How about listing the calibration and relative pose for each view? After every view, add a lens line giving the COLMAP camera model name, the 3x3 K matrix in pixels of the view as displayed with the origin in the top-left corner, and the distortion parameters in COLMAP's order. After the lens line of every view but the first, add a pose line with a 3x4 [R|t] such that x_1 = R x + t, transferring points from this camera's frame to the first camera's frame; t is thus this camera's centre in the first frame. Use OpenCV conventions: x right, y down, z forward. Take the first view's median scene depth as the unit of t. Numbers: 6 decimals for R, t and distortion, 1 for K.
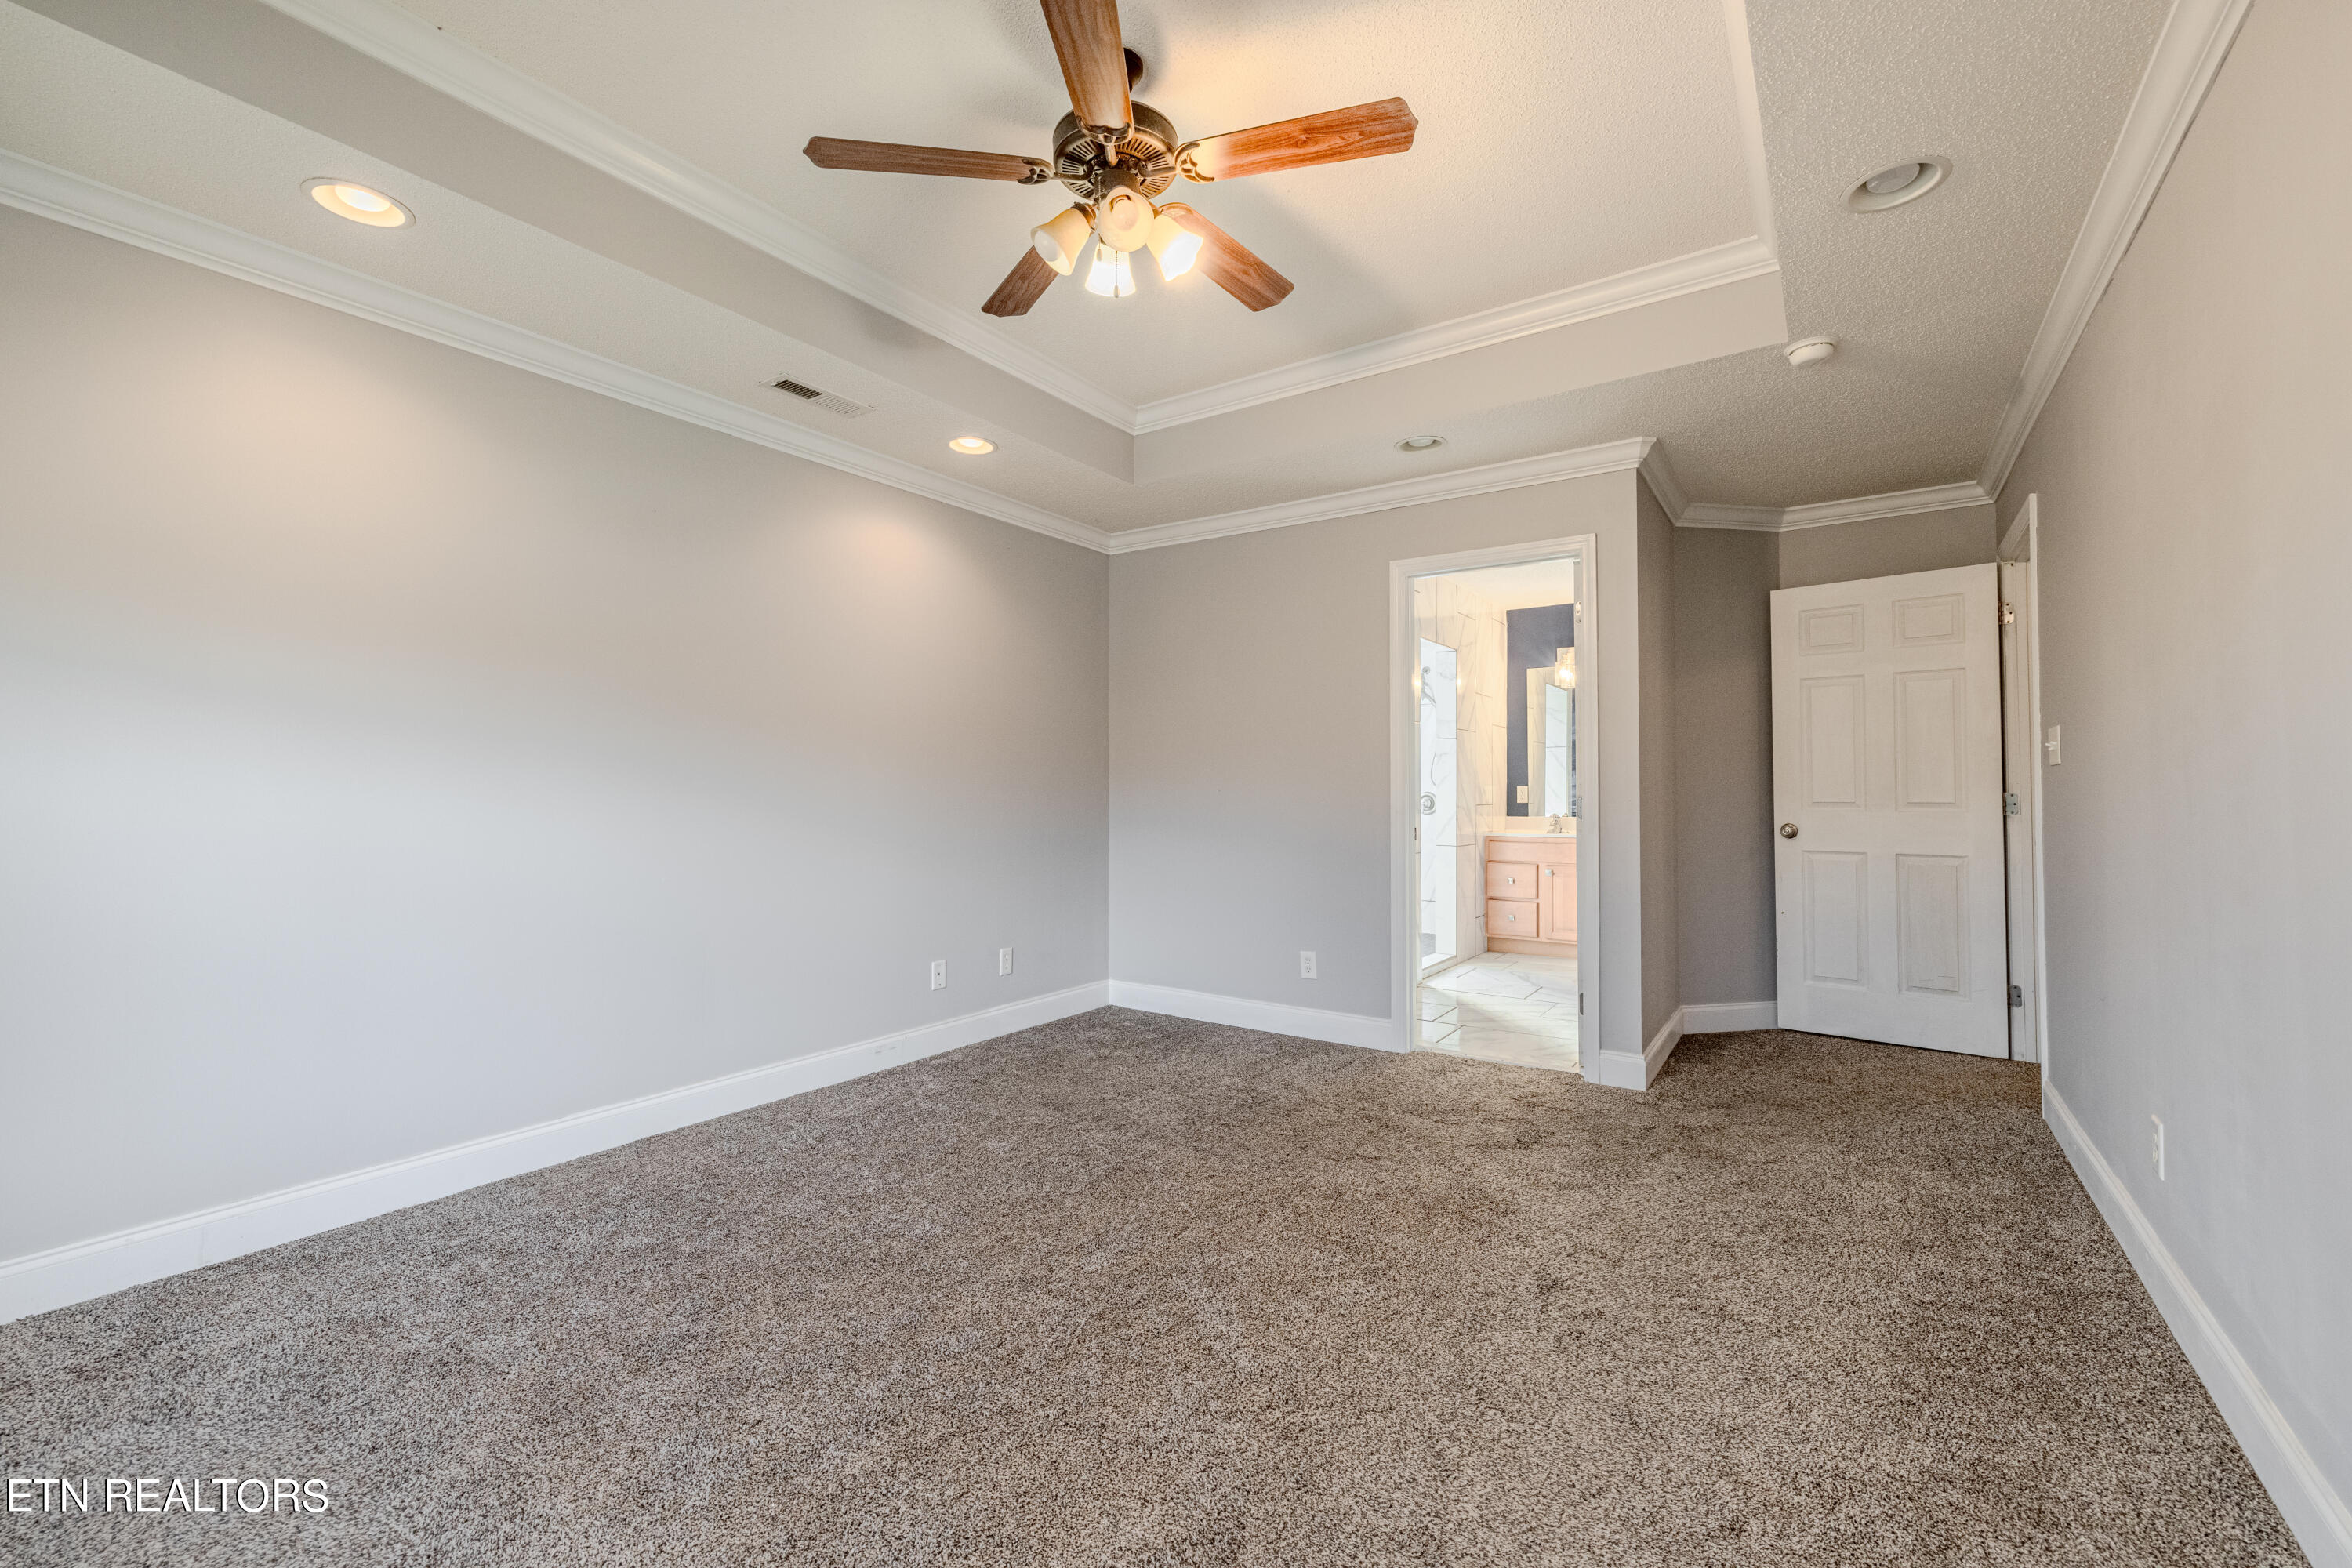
lens RADIAL K [[987.0, 0, 1166.7], [0, 987.0, 779.5], [0, 0, 1]] dist [0.001338, 0.000266]
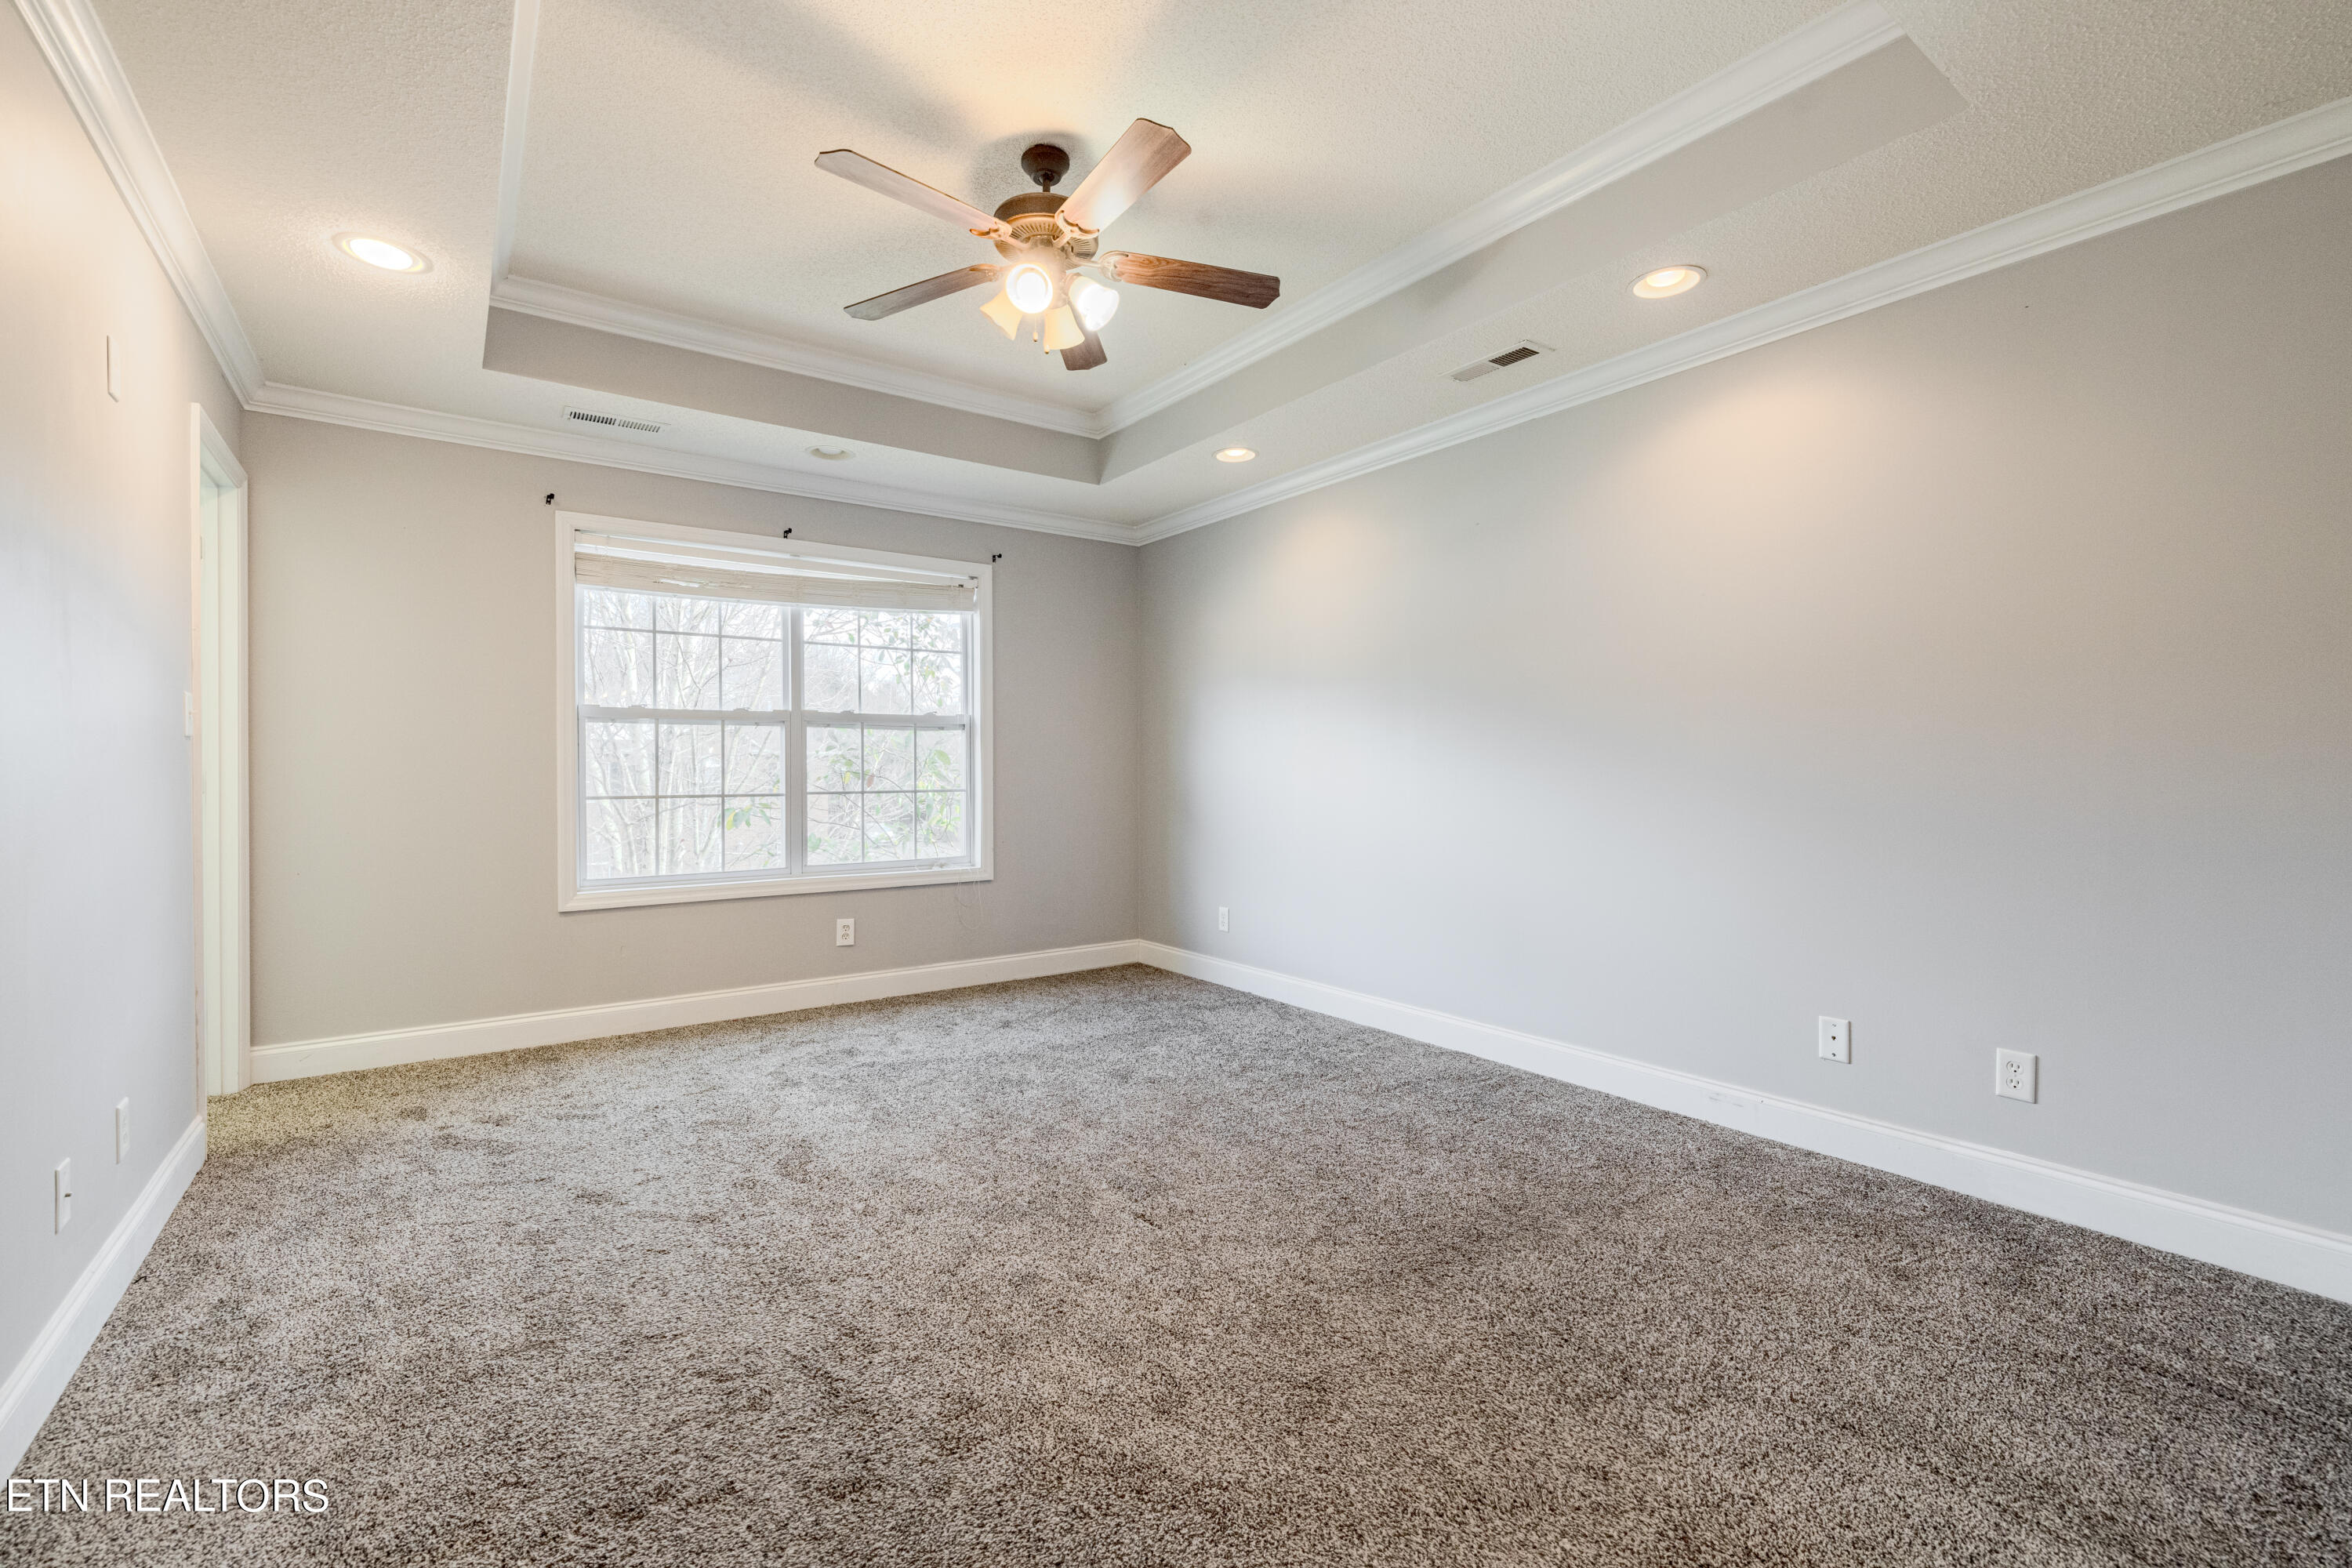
lens RADIAL K [[987.0, 0, 1166.7], [0, 987.0, 779.5], [0, 0, 1]] dist [0.001338, 0.000266]
pose [[-0.314814, 0.014084, -0.949049, 0.609793], [0.008808, 0.999890, 0.011917, 0.011890], [0.949113, -0.004608, -0.314903, 0.879021]]
